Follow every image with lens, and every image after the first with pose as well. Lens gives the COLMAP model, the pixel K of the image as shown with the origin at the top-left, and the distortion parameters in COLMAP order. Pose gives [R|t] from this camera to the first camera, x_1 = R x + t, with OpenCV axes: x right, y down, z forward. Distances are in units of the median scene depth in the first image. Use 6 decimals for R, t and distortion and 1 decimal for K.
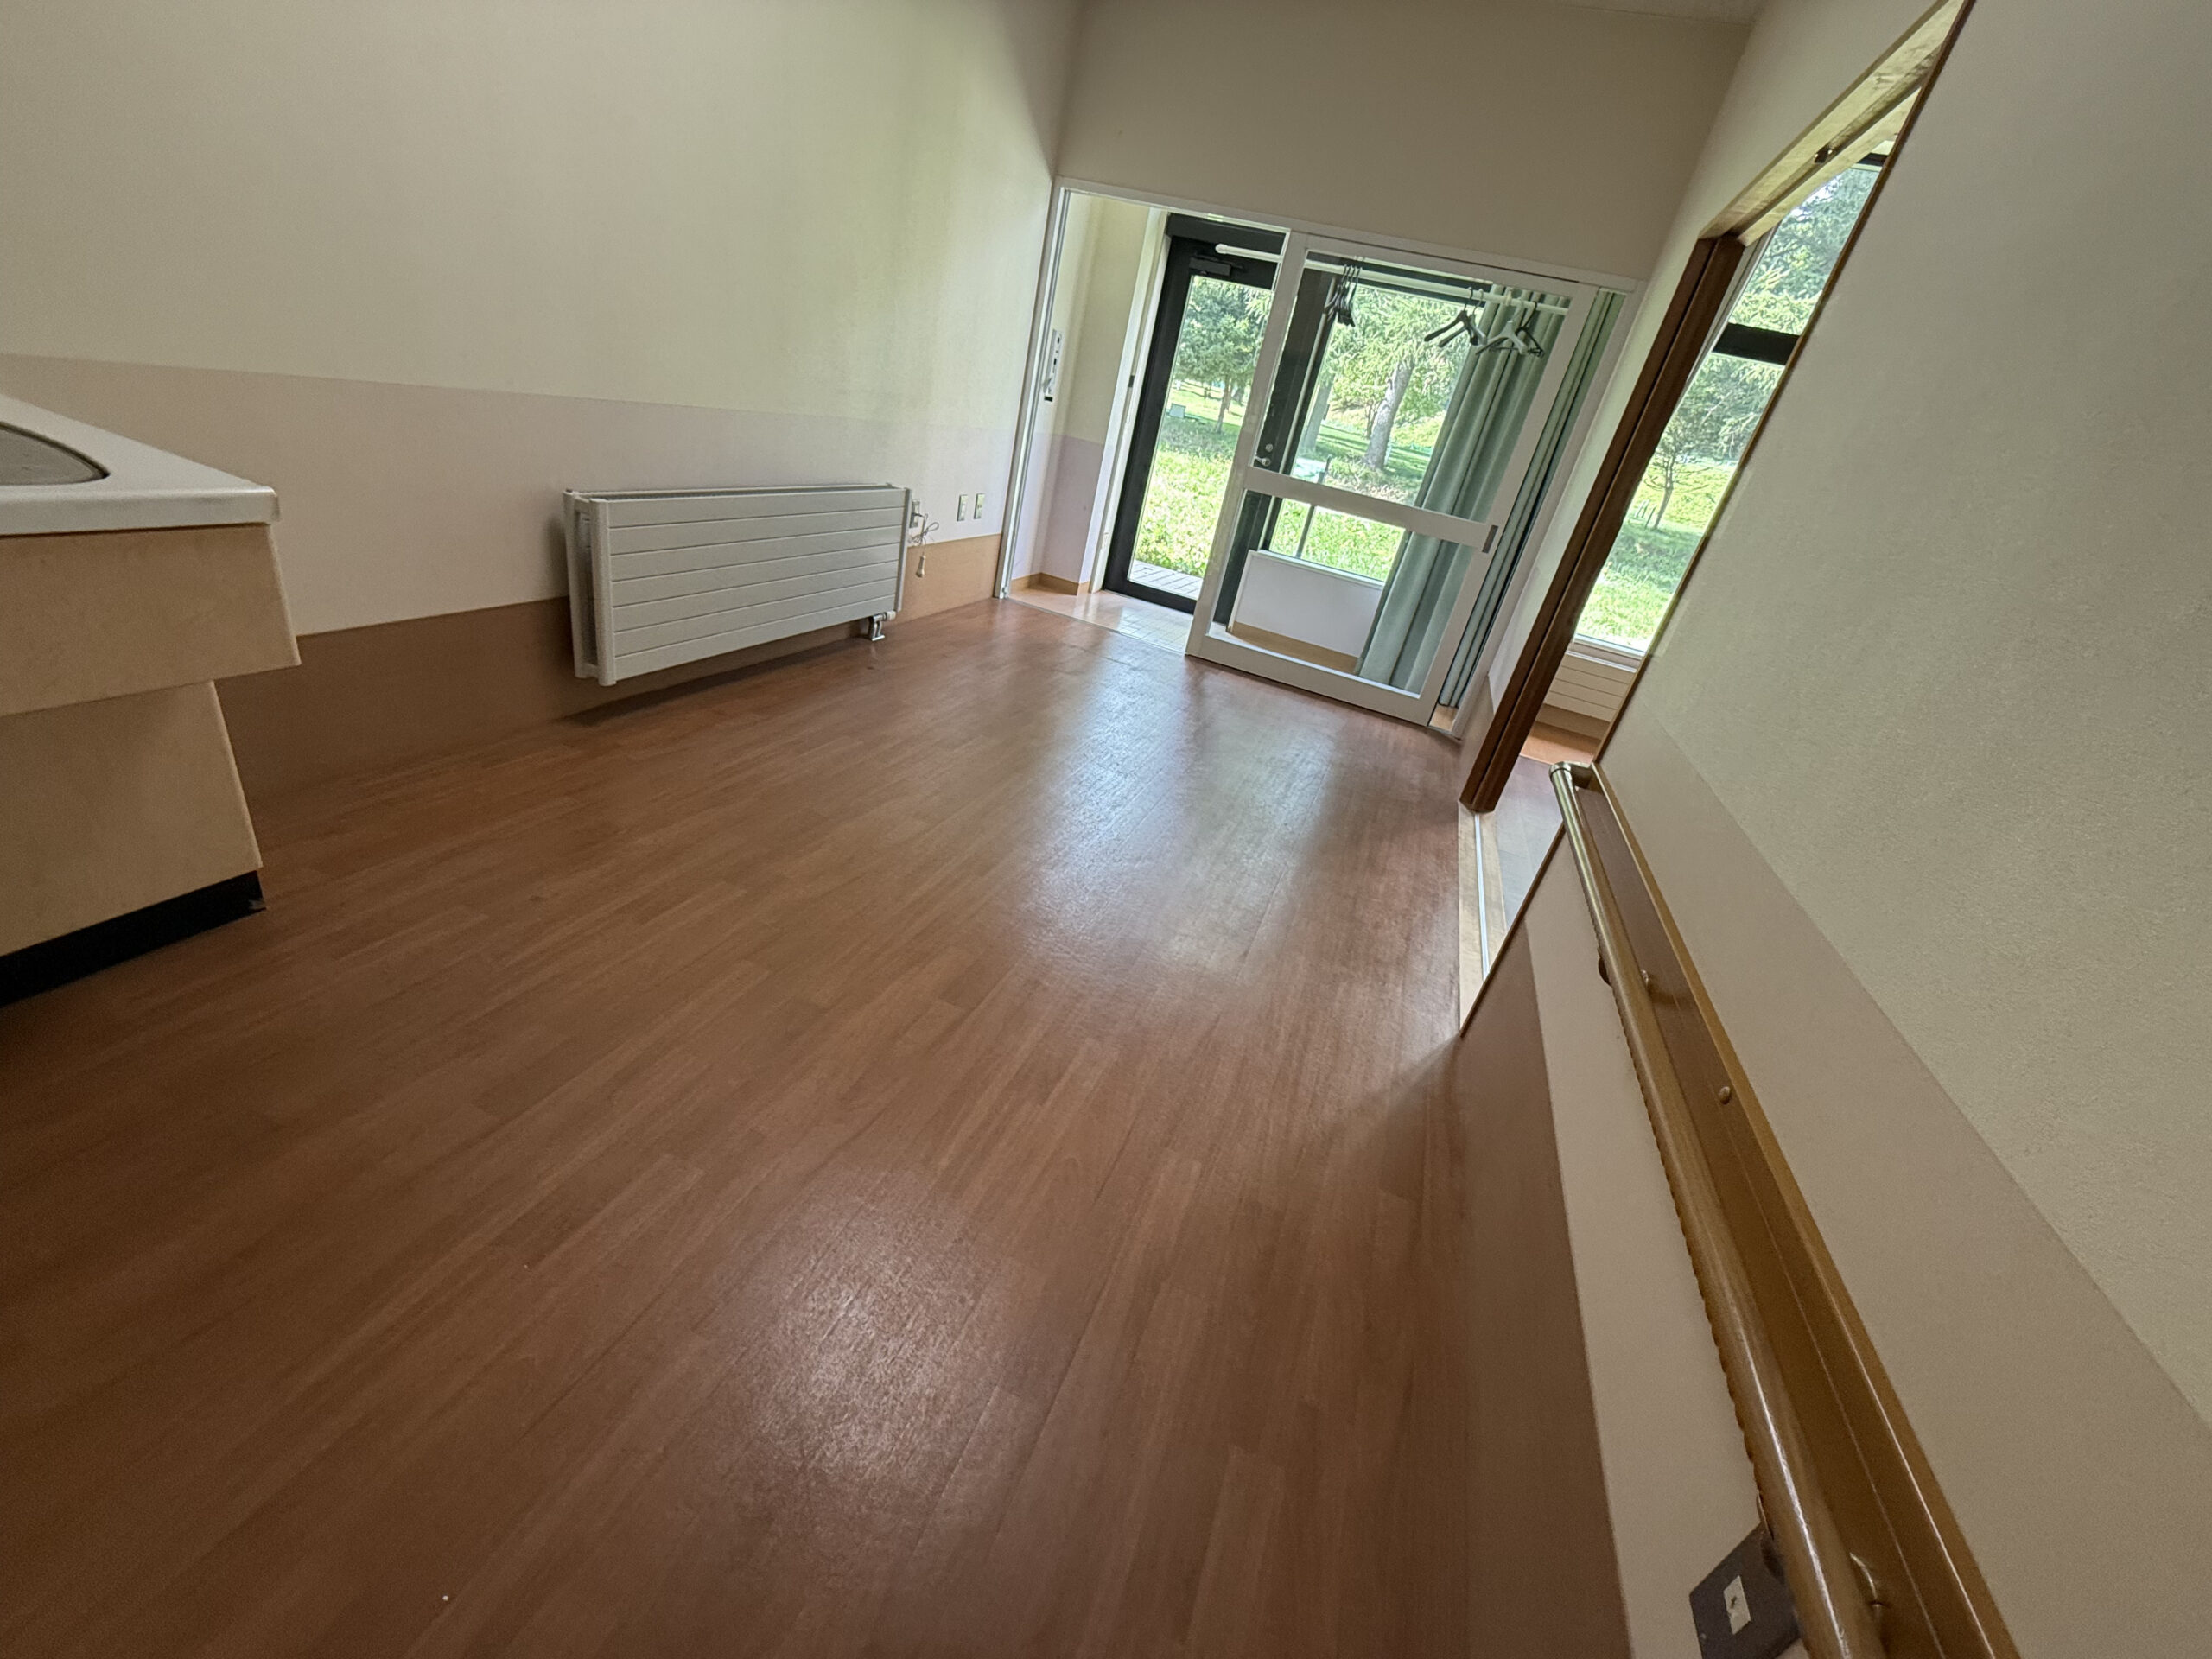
lens RADIAL K [[879.3, 0, 1106.0], [0, 879.3, 829.5], [0, 0, 1]] dist [-0.001120, -0.000296]
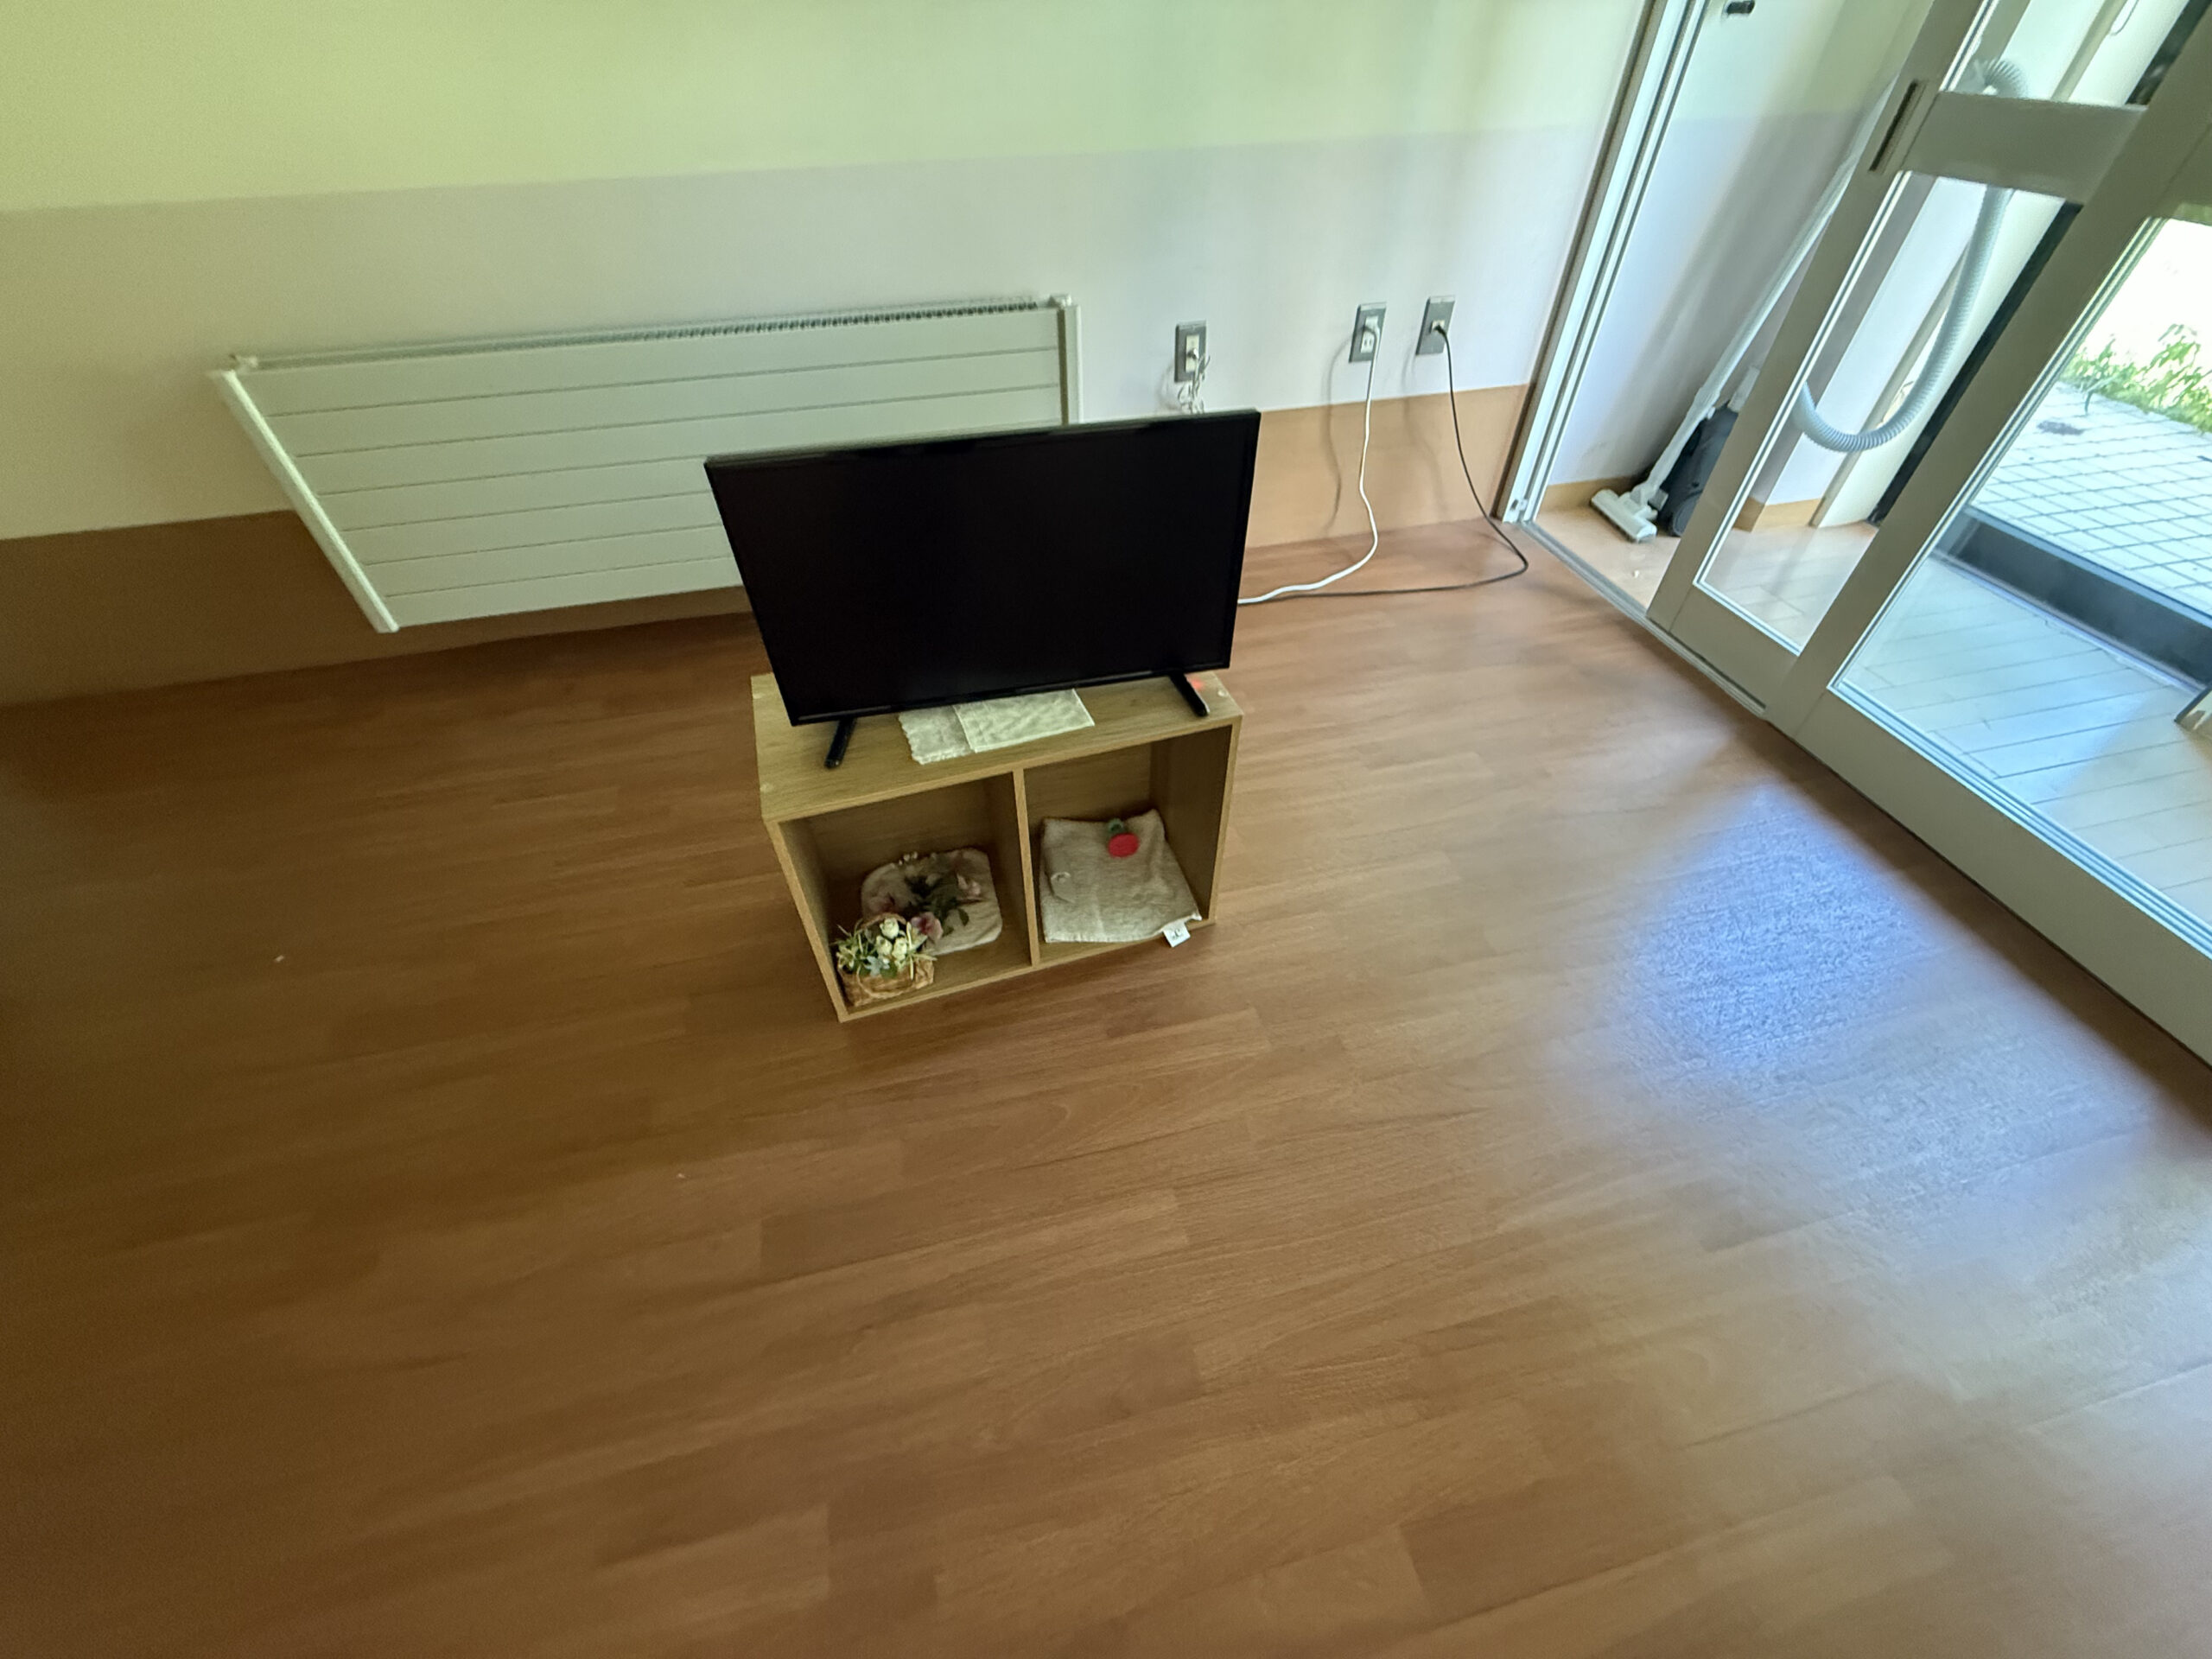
lens RADIAL K [[879.3, 0, 1106.0], [0, 879.3, 829.5], [0, 0, 1]] dist [-0.001120, -0.000296]
pose [[0.564733, 0.400074, -0.721816, 0.201926], [-0.257600, 0.916392, 0.306379, -0.223927], [0.784040, 0.012918, 0.620575, 0.588561]]
